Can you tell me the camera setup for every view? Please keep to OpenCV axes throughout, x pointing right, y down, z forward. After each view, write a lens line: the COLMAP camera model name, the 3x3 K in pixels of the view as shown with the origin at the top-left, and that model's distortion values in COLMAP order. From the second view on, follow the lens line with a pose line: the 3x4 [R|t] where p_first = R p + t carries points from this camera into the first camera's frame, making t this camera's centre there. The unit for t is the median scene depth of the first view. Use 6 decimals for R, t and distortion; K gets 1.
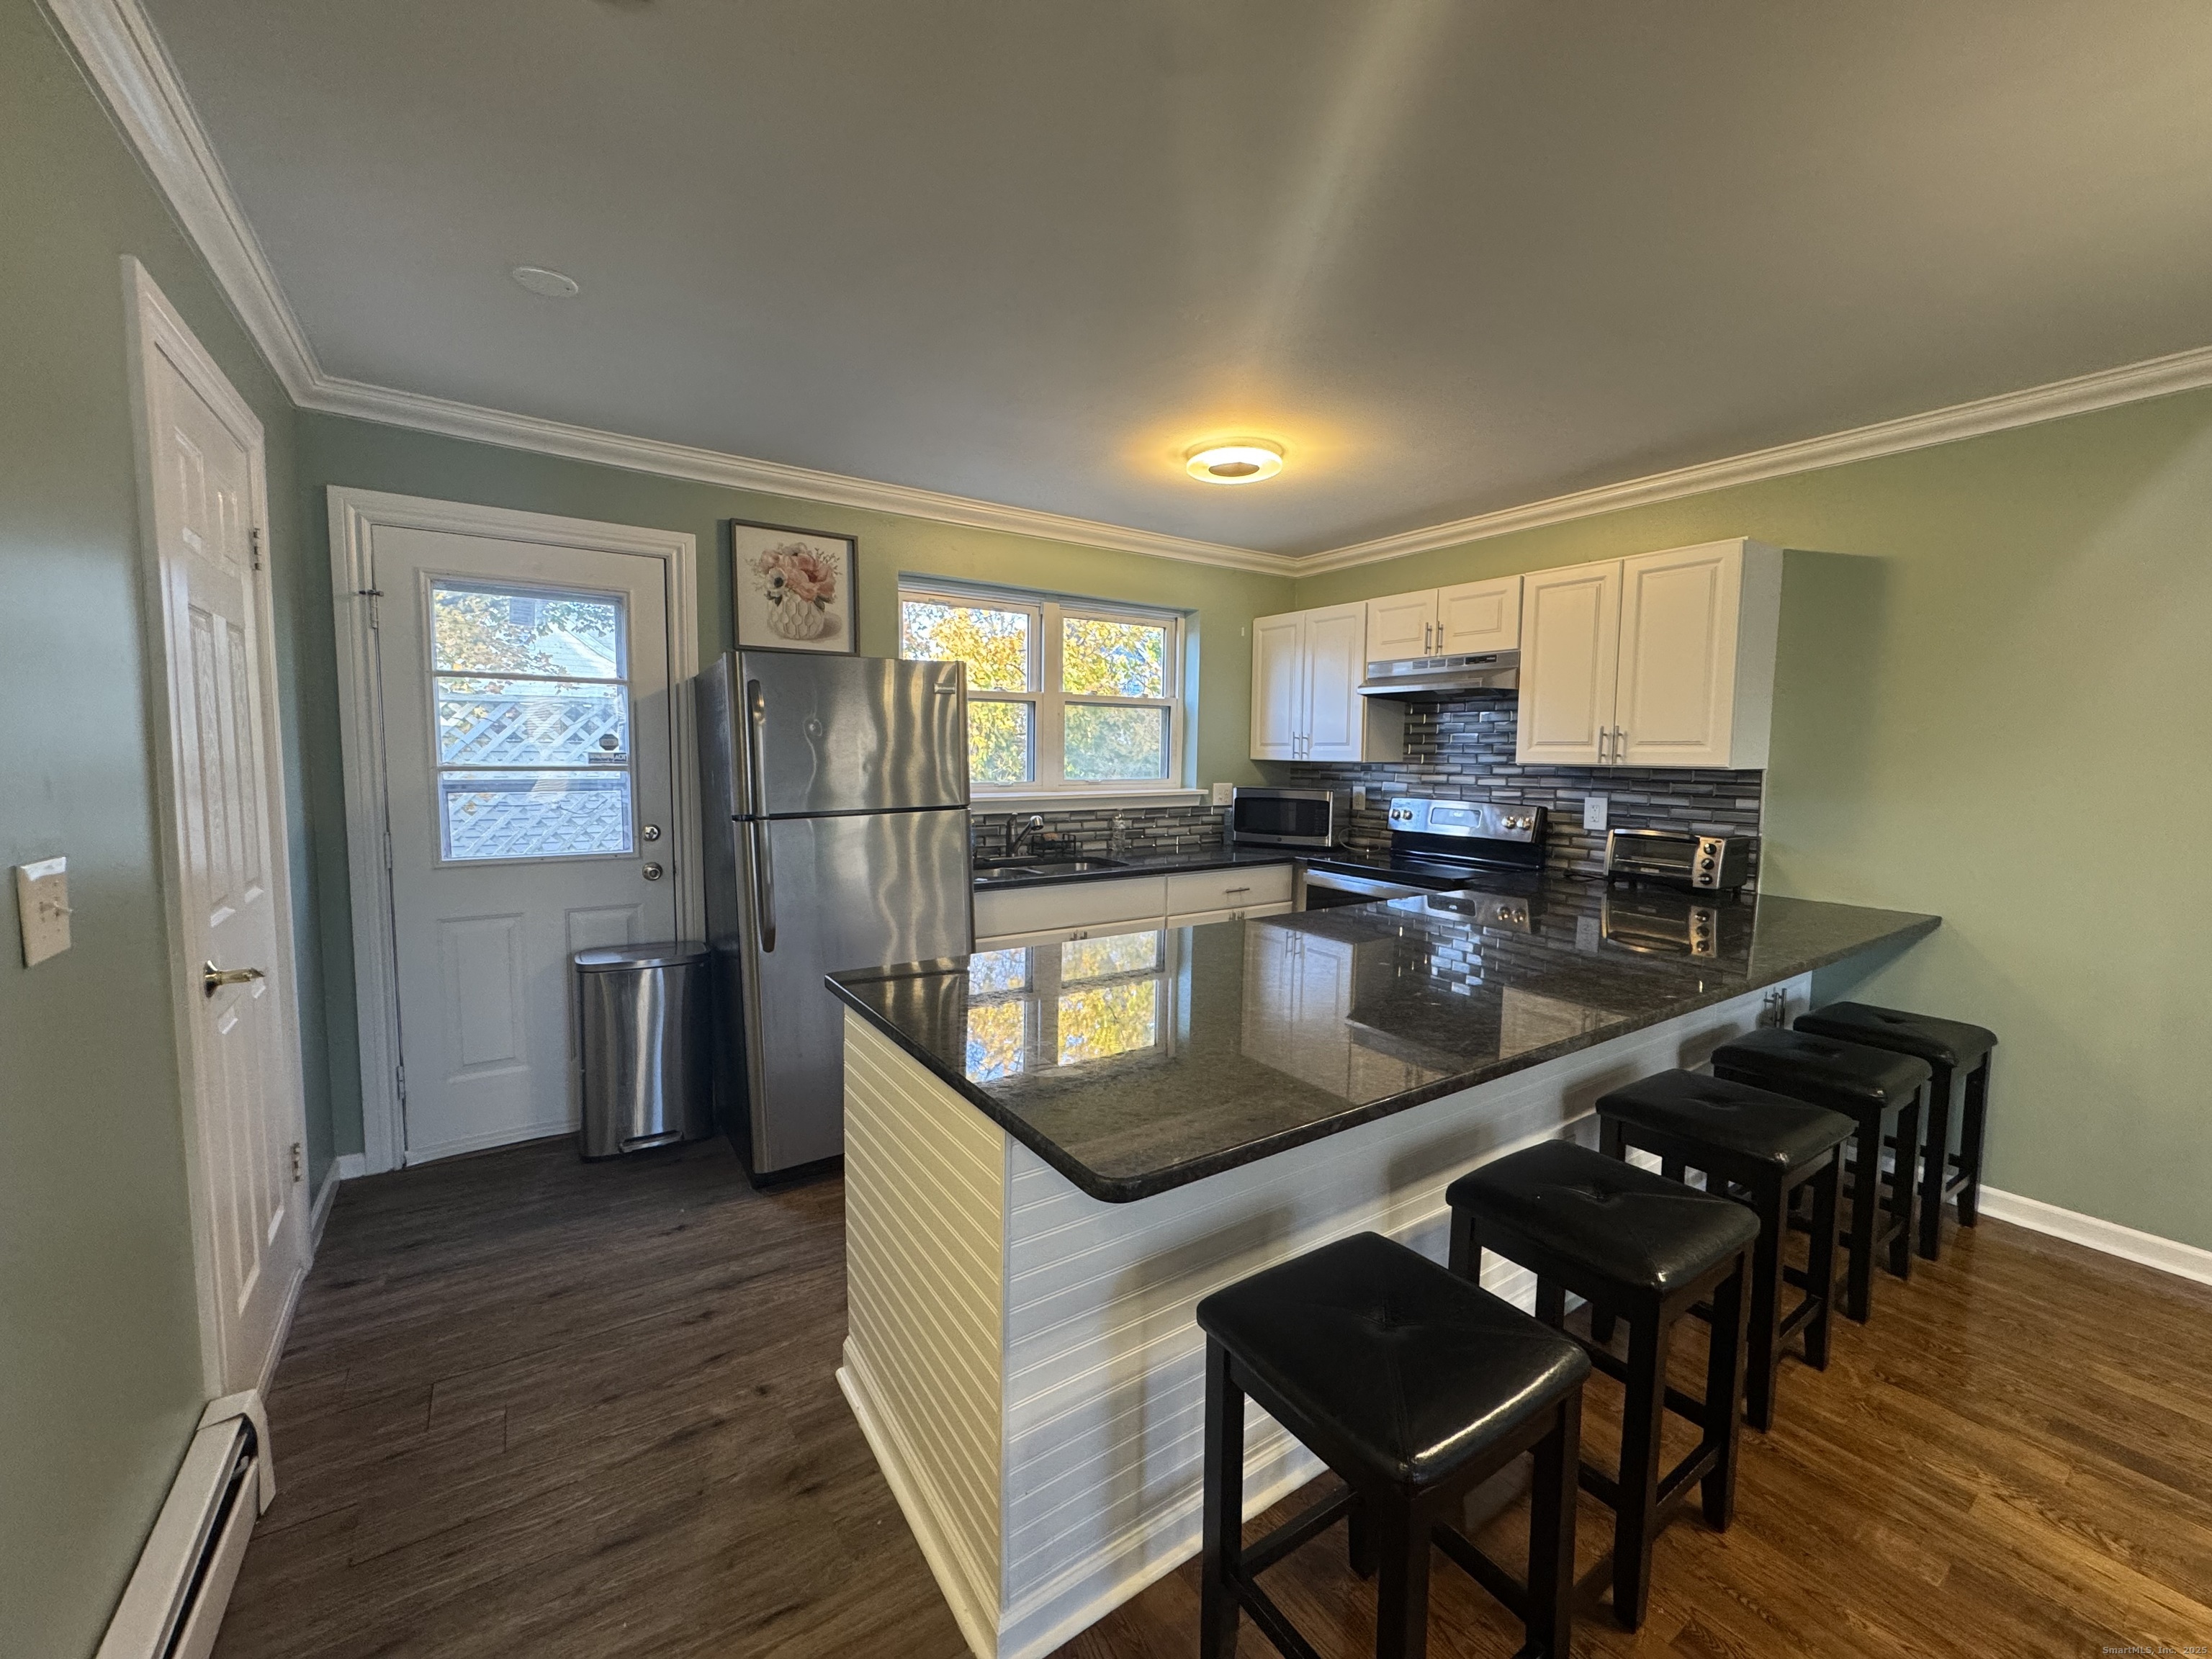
lens RADIAL K [[881.5, 0, 1107.4], [0, 881.5, 823.9], [0, 0, 1]] dist [-0.001464, -0.000078]
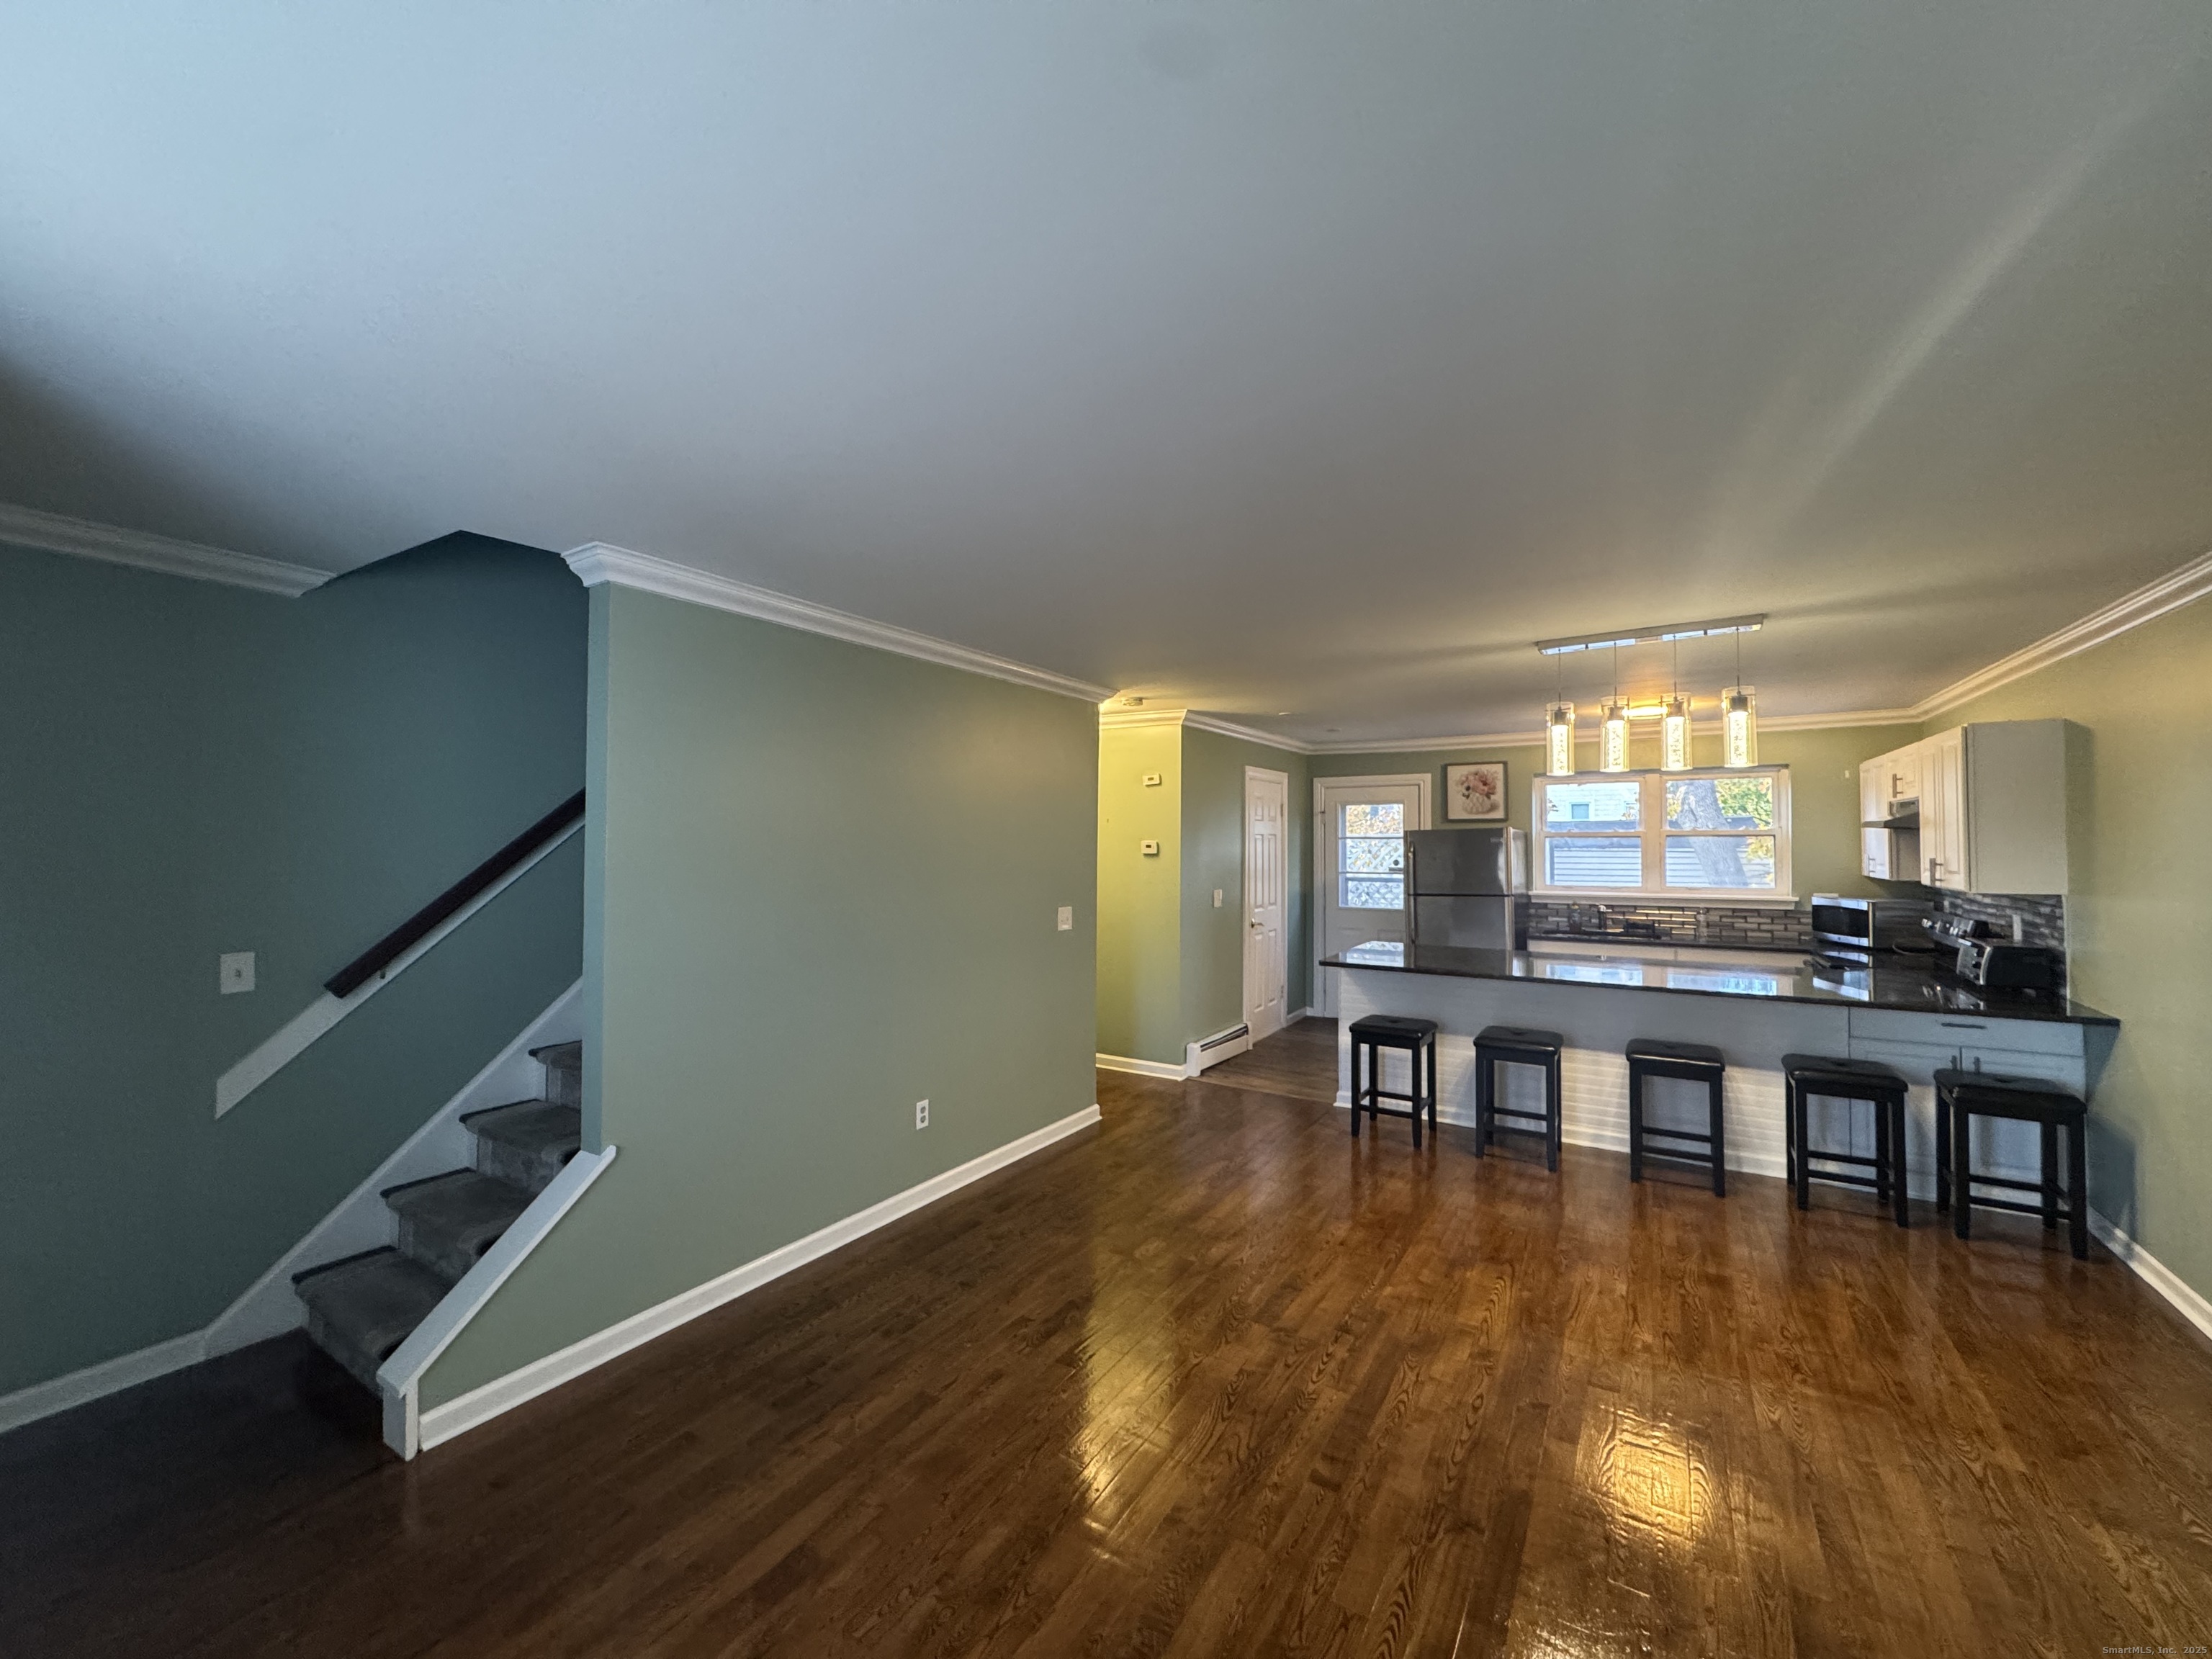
lens RADIAL K [[881.5, 0, 1108.2], [0, 881.5, 827.6], [0, 0, 1]] dist [-0.001464, -0.000078]
pose [[0.402538, -0.026254, -0.915027, 1.211313], [-0.070900, 0.995692, -0.059758, 0.011047], [0.912653, 0.088930, 0.398942, -0.634303]]
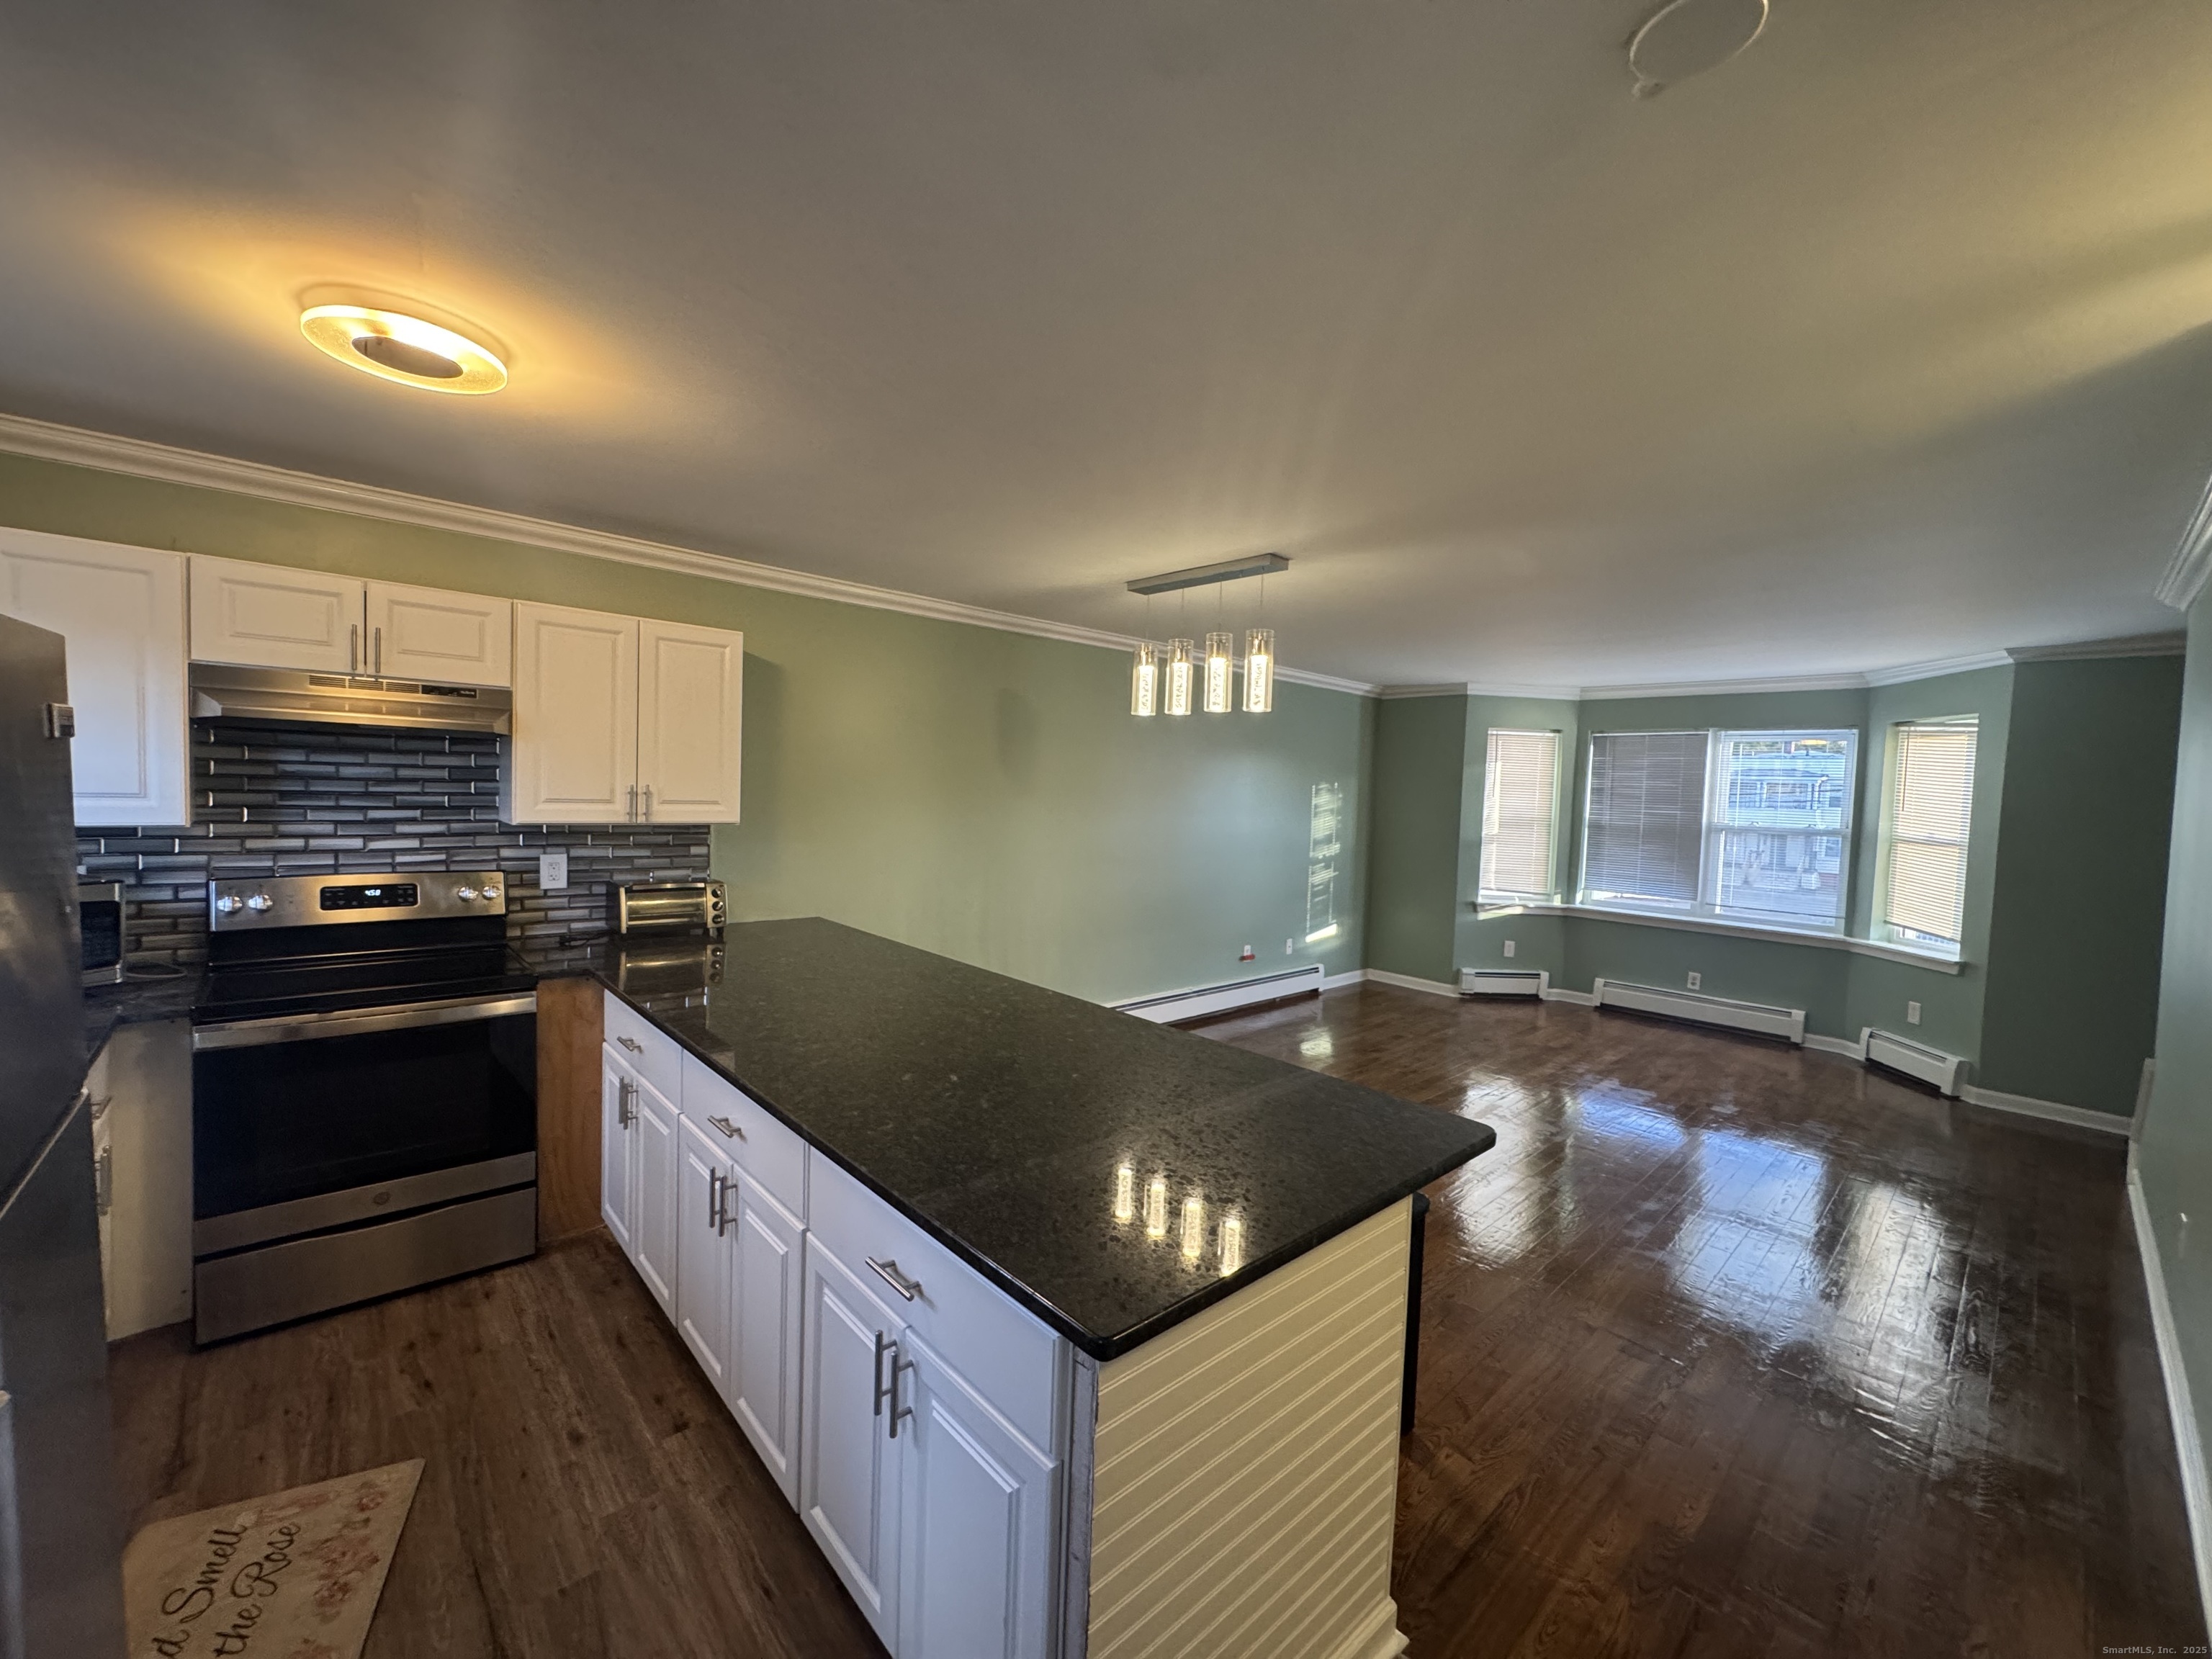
lens RADIAL K [[881.5, 0, 1097.1], [0, 881.5, 831.5], [0, 0, 1]] dist [-0.001464, -0.000078]
pose [[-0.130196, -0.067015, 0.989221, -0.444585], [0.044818, 0.996296, 0.073393, -0.097898], [-0.990475, 0.053890, -0.126710, 0.557384]]
